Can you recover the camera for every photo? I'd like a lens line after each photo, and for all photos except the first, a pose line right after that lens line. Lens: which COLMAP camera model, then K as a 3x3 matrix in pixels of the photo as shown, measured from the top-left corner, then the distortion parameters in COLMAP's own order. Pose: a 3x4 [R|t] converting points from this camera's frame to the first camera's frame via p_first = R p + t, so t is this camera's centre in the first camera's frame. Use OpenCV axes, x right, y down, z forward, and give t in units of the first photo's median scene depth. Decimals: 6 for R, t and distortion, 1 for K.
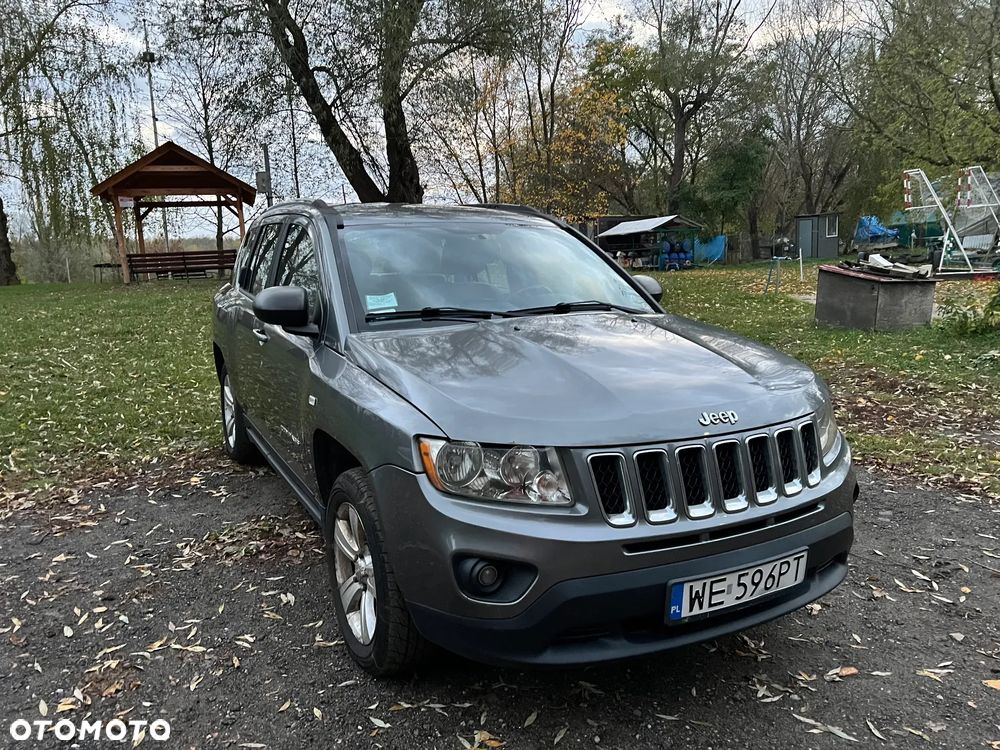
lens RADIAL K [[745.0, 0, 500.0], [0, 745.0, 375.0], [0, 0, 1]] dist [0.046596, -0.046861]
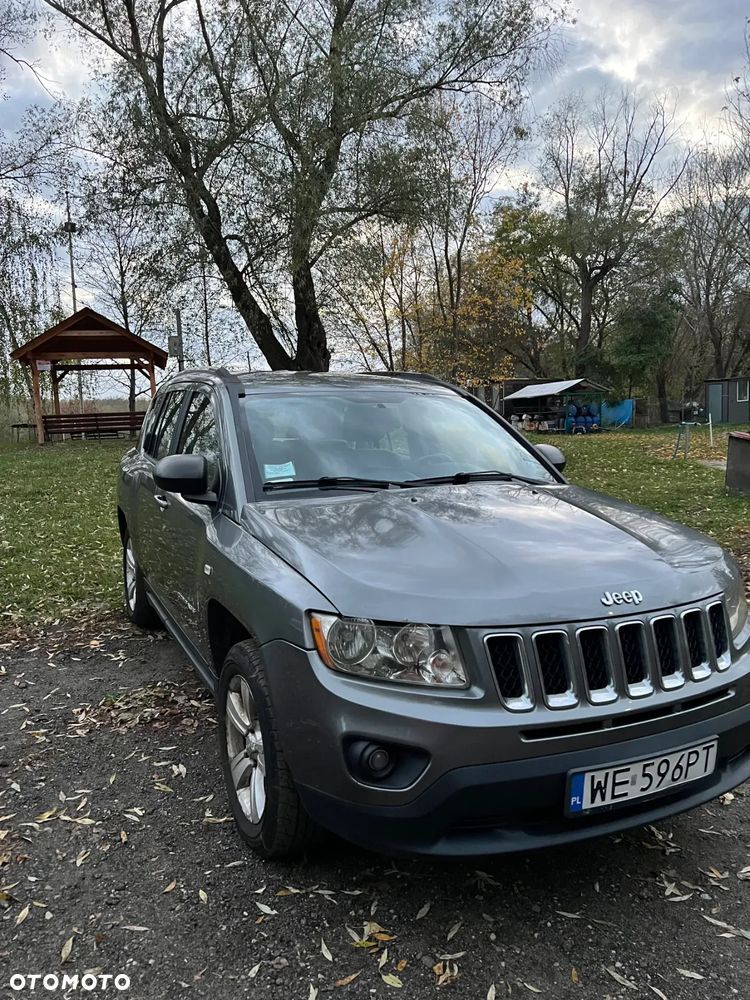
lens RADIAL K [[744.1, 0, 369.2], [0, 744.1, 500.0], [0, 0, 1]] dist [0.045937, -0.045901]
pose [[0.998786, 0.011517, -0.047887, 0.004848], [-0.013803, 0.998766, -0.047697, -0.006875], [0.047278, 0.048301, 0.997713, 0.007385]]
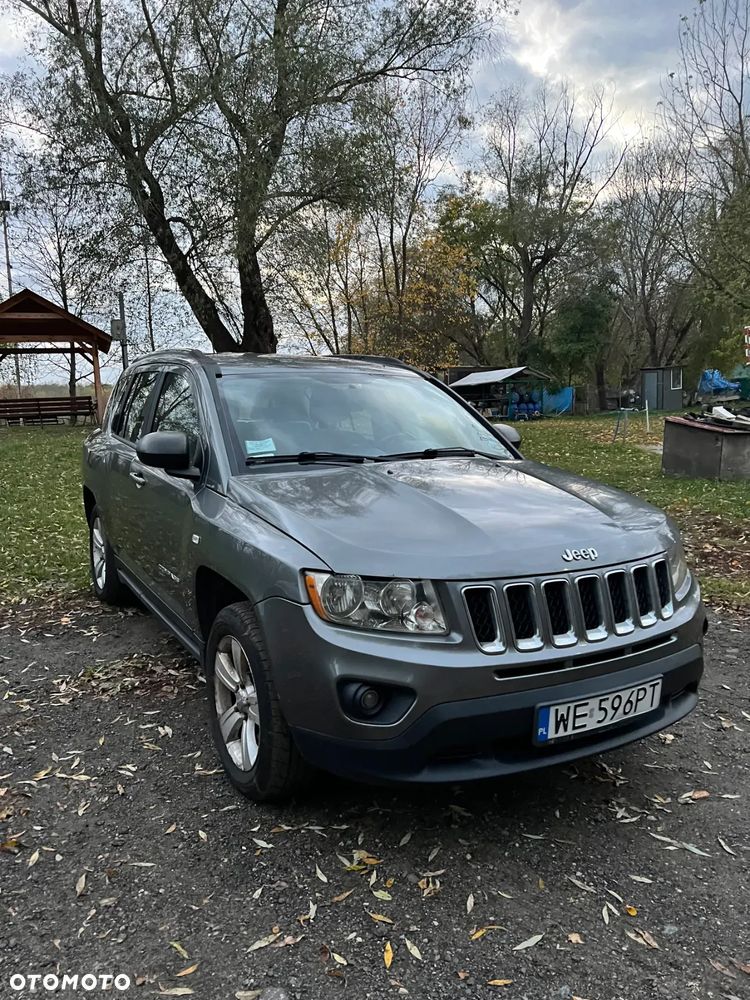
lens RADIAL K [[744.1, 0, 369.2], [0, 744.1, 500.0], [0, 0, 1]] dist [0.045937, -0.045901]
pose [[0.999644, 0.005141, 0.026166, -0.016390], [-0.004321, 0.999501, -0.031291, 0.005223], [-0.026314, 0.031167, 0.999168, -0.029372]]
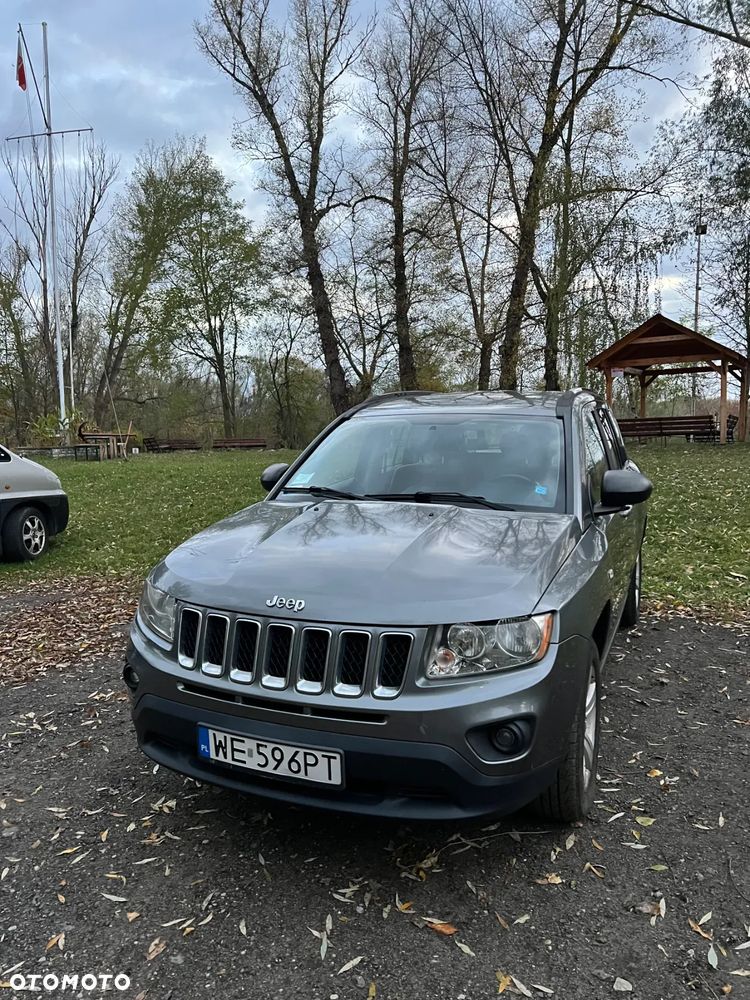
lens RADIAL K [[745.0, 0, 375.0], [0, 745.0, 500.0], [0, 0, 1]] dist [0.046596, -0.046861]
pose [[0.631247, 0.093911, -0.769876, 0.470072], [-0.129129, 0.991513, 0.015069, -0.050300], [0.764757, 0.089901, 0.638016, 0.144396]]
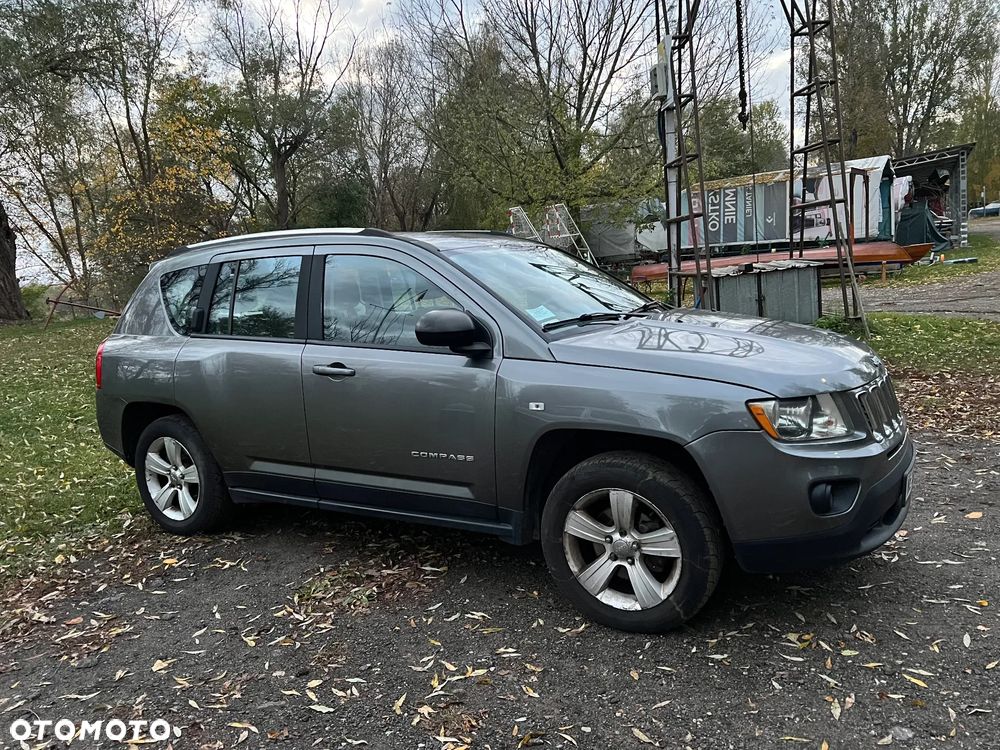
lens RADIAL K [[745.0, 0, 500.0], [0, 745.0, 375.0], [0, 0, 1]] dist [0.046596, -0.046861]
pose [[0.853656, -0.124824, 0.505658, -0.399128], [0.150299, 0.988593, -0.009699, -0.004060], [-0.498679, 0.084279, 0.862680, 0.049540]]
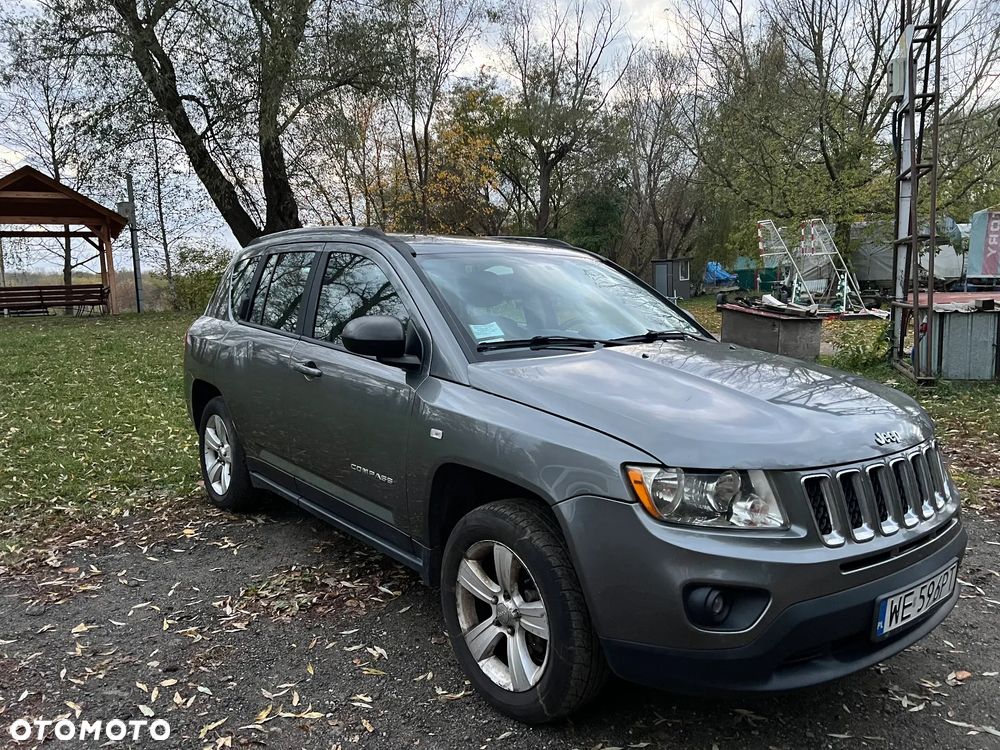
lens RADIAL K [[744.1, 0, 504.4], [0, 744.1, 375.9], [0, 0, 1]] dist [0.045937, -0.045901]
pose [[0.980944, -0.012600, 0.193880, -0.167463], [0.022494, 0.998550, -0.048912, 0.004032], [-0.192983, 0.052342, 0.979805, 0.027044]]
